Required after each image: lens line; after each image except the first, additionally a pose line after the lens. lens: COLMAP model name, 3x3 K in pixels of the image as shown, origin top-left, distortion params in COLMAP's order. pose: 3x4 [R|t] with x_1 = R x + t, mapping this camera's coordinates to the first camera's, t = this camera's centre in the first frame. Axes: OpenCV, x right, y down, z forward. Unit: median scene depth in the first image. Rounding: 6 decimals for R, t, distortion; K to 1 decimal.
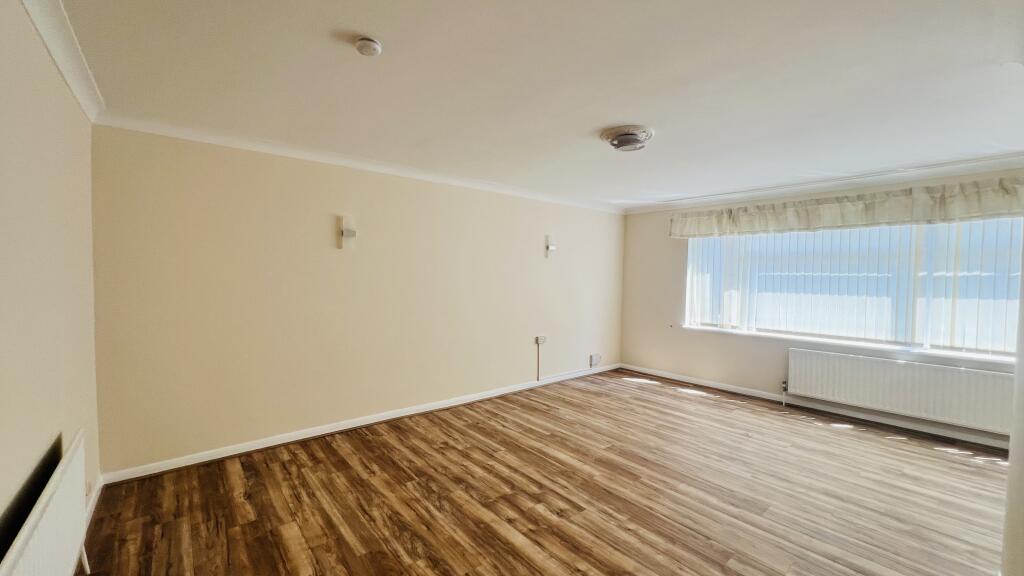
lens RADIAL K [[409.2, 0, 515.5], [0, 409.2, 289.7], [0, 0, 1]] dist [0.001315, 0.000634]
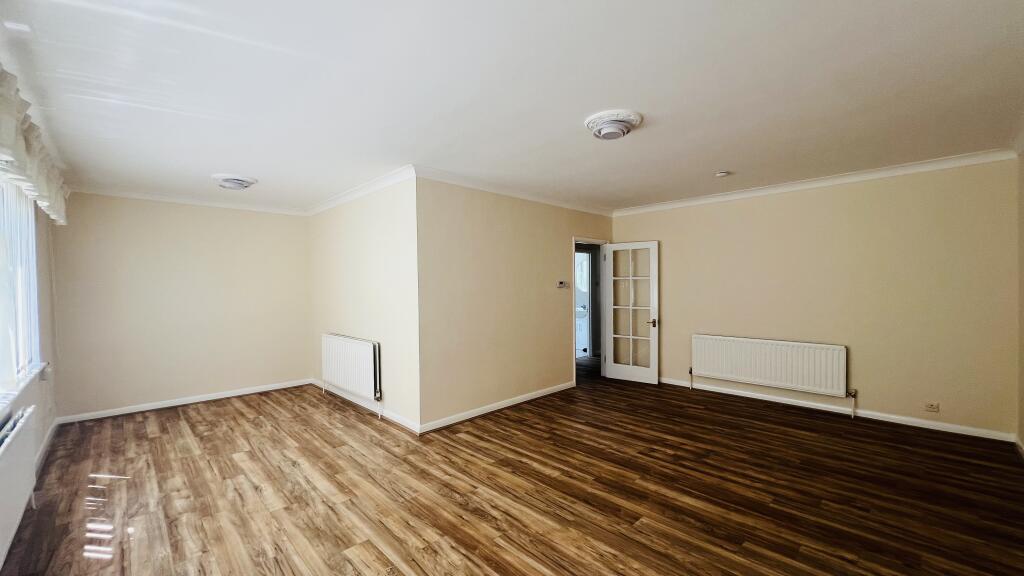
lens RADIAL K [[409.2, 0, 515.0], [0, 409.2, 290.6], [0, 0, 1]] dist [0.001315, 0.000634]
pose [[-0.997304, -0.000059, -0.073375, 0.423872], [-0.003367, 0.998983, 0.044958, -0.028783], [0.073298, 0.045084, -0.996291, 1.453308]]
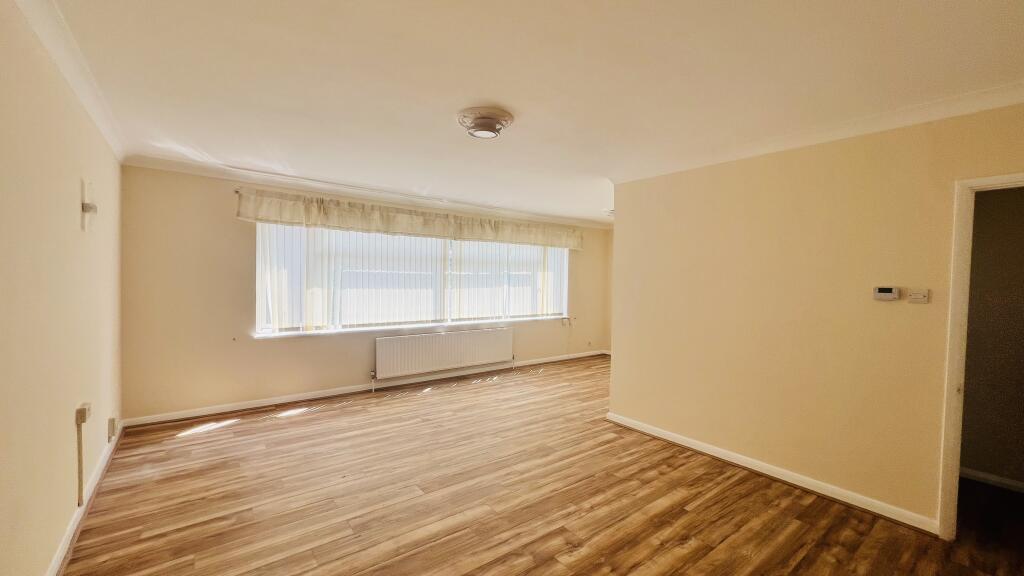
lens RADIAL K [[409.2, 0, 515.1], [0, 409.2, 289.3], [0, 0, 1]] dist [0.001315, 0.000634]
pose [[0.039798, -0.037527, 0.998503, -0.482878], [0.015677, 0.999195, 0.036929, -0.028592], [-0.999085, 0.014184, 0.040354, 0.683780]]
